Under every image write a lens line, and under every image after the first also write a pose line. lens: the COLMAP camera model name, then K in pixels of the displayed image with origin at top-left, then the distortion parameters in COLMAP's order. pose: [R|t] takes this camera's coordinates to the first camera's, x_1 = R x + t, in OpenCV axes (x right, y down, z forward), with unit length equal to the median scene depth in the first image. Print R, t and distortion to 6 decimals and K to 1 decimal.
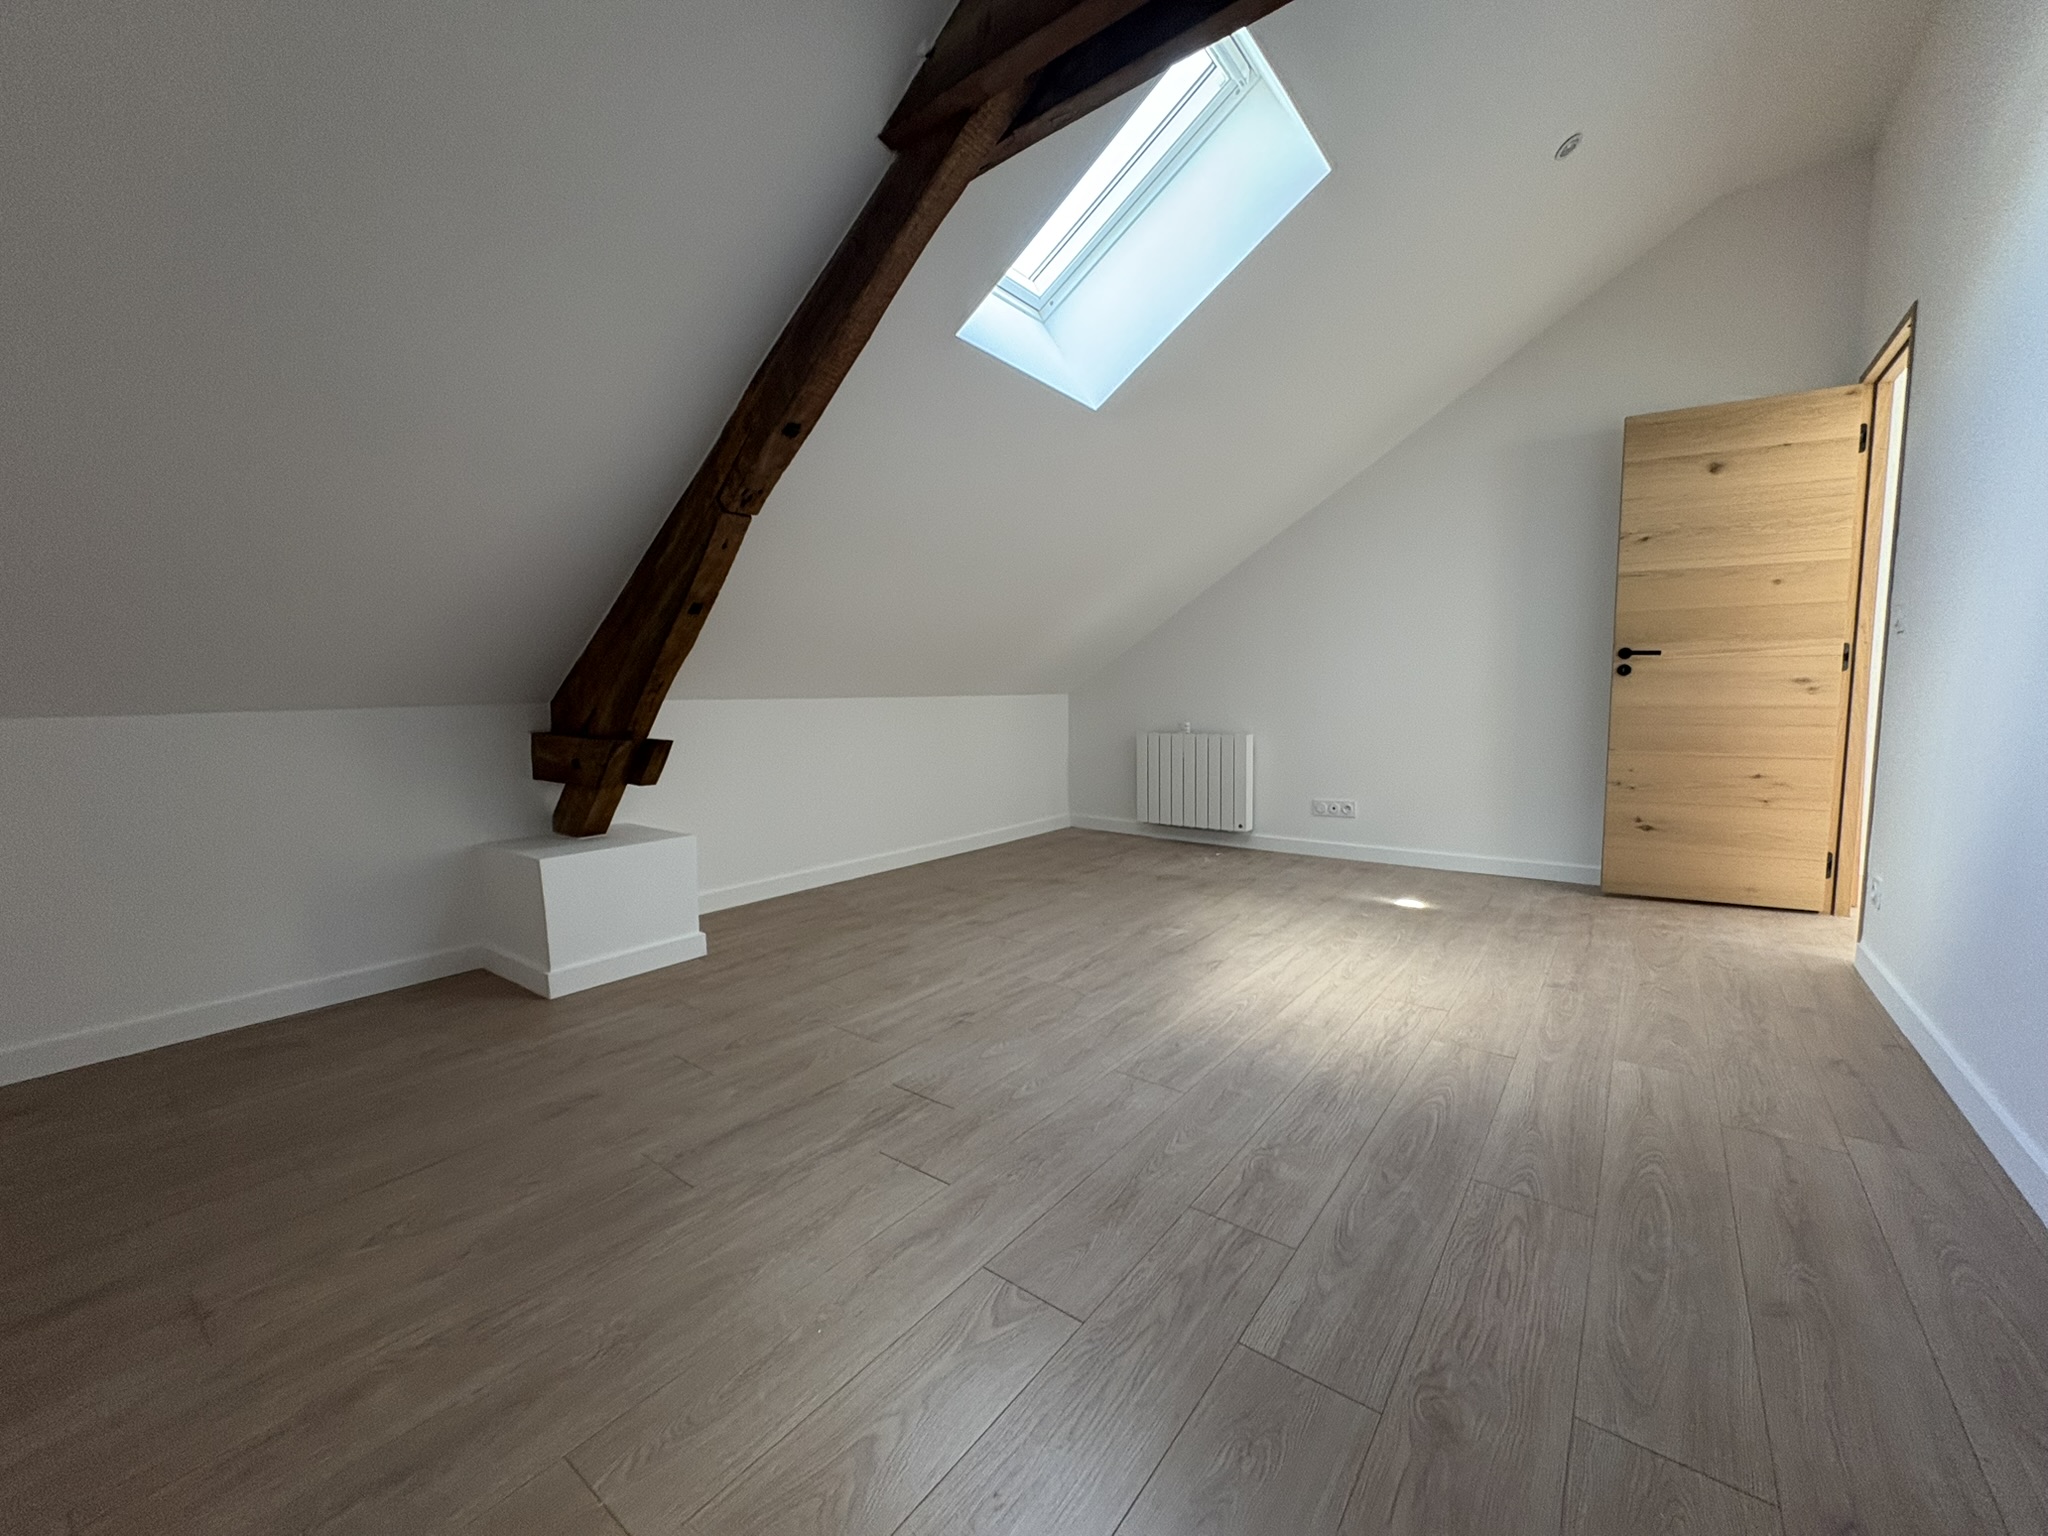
lens RADIAL K [[818.0, 0, 1020.0], [0, 818.0, 769.4], [0, 0, 1]] dist [-0.001262, 0.000779]
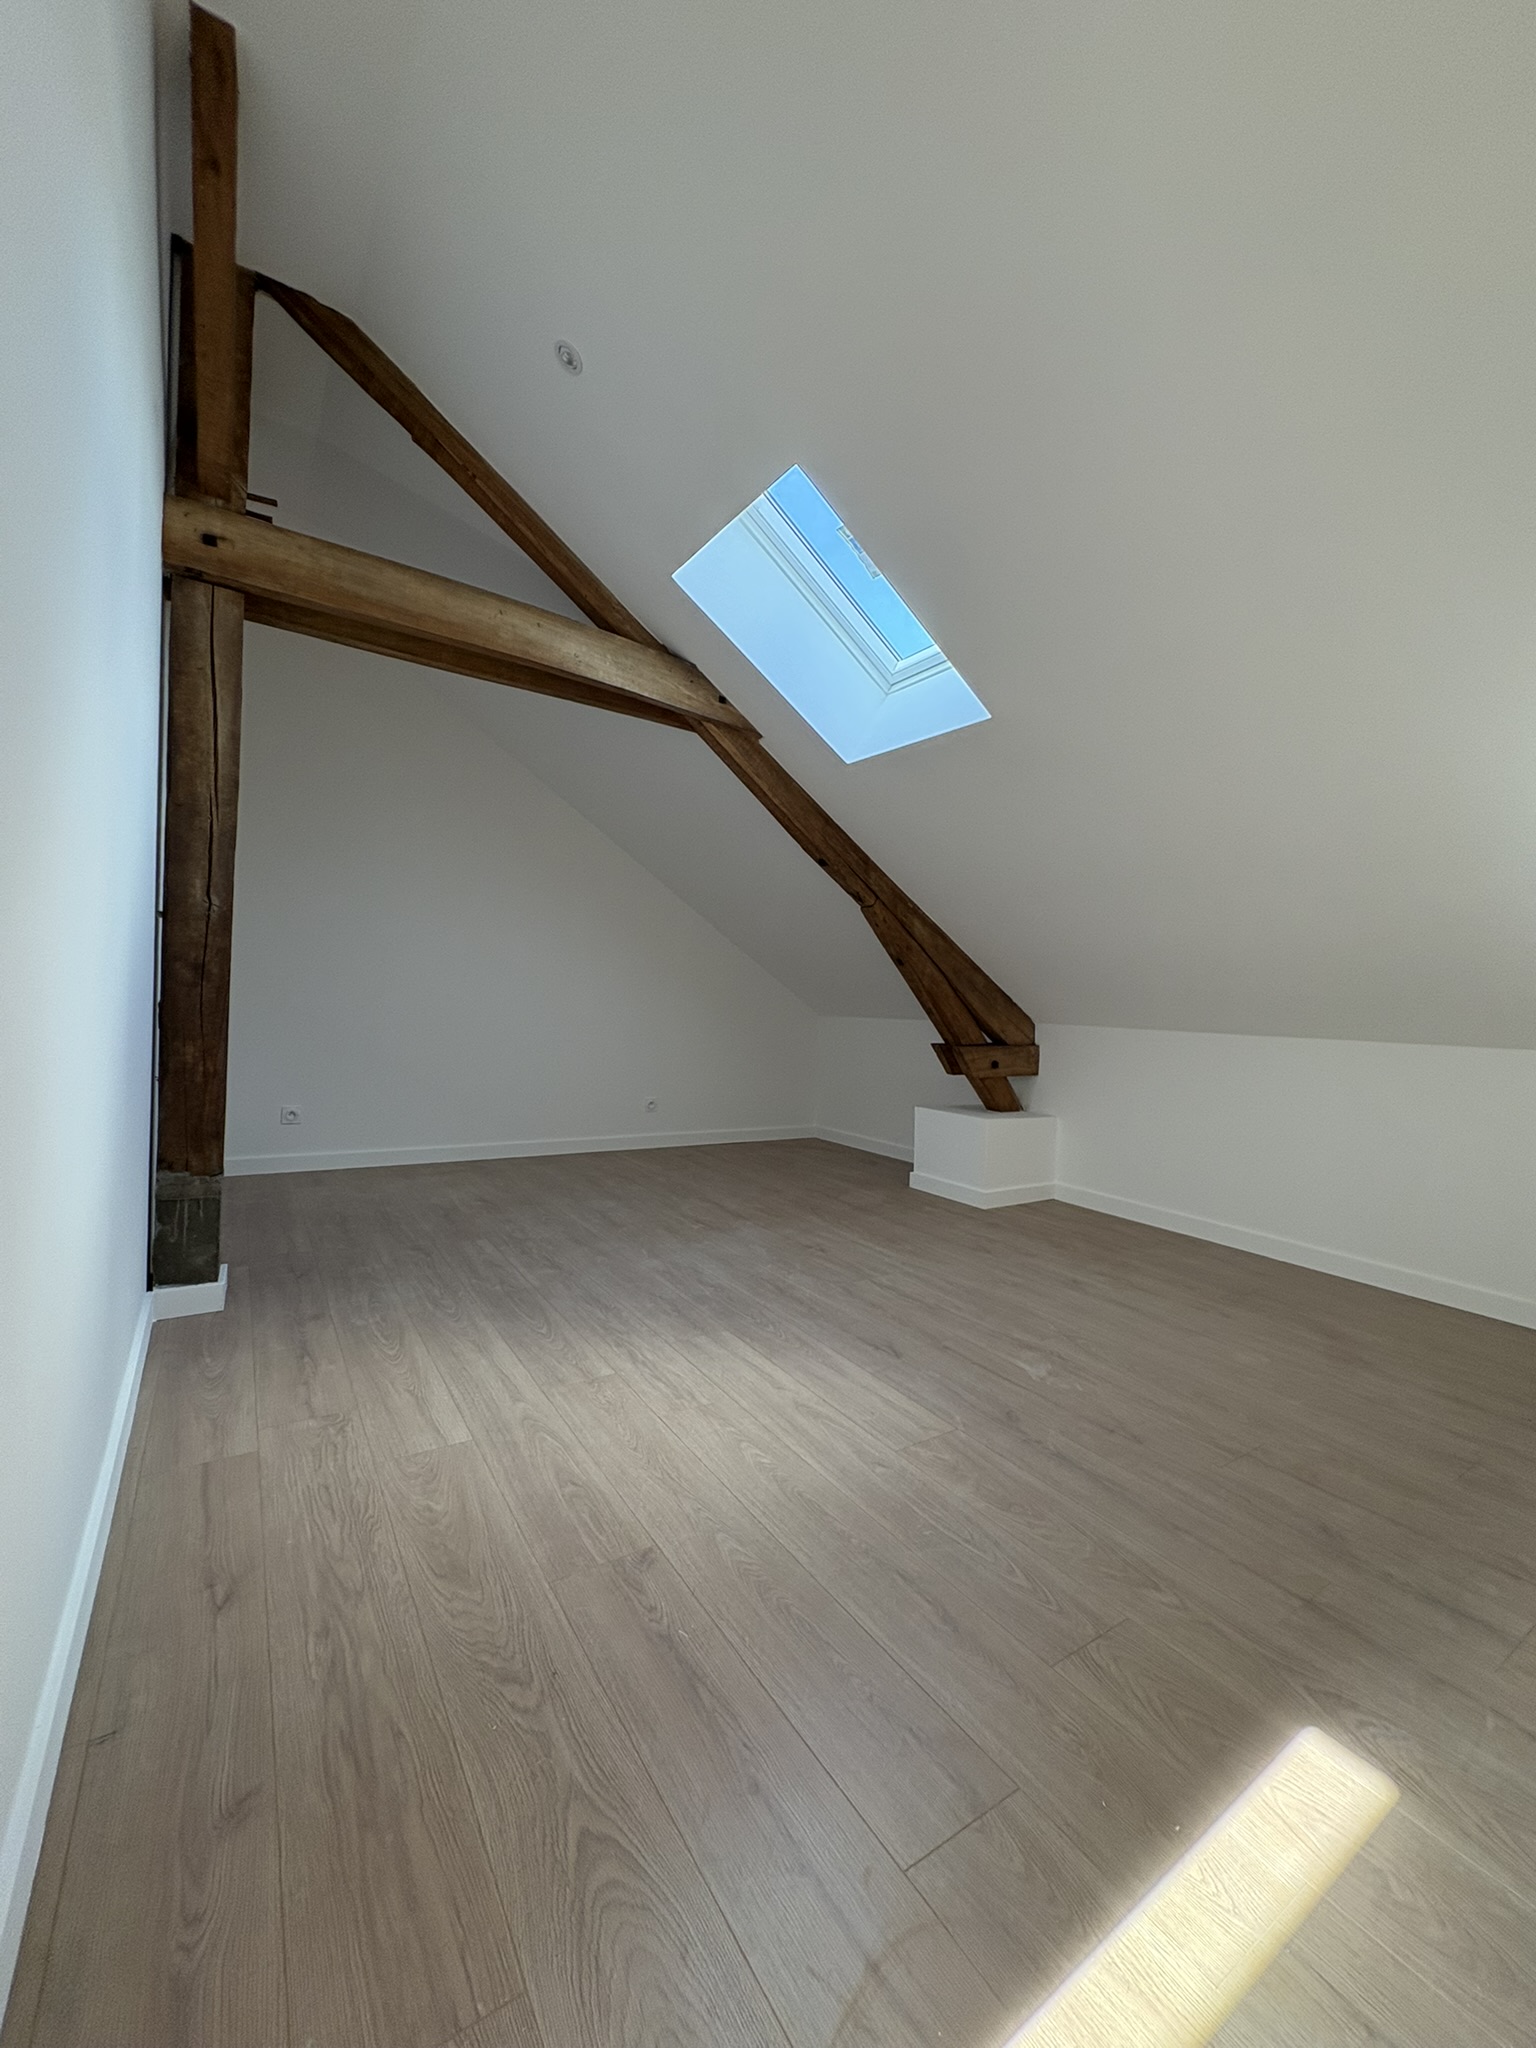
lens RADIAL K [[818.0, 0, 774.0], [0, 818.0, 1024.1], [0, 0, 1]] dist [-0.001262, 0.000779]
pose [[-0.324247, 0.021659, -0.945725, 1.138123], [-0.126321, 0.989793, 0.065978, -0.138537], [0.937501, 0.140858, -0.318201, 1.204099]]
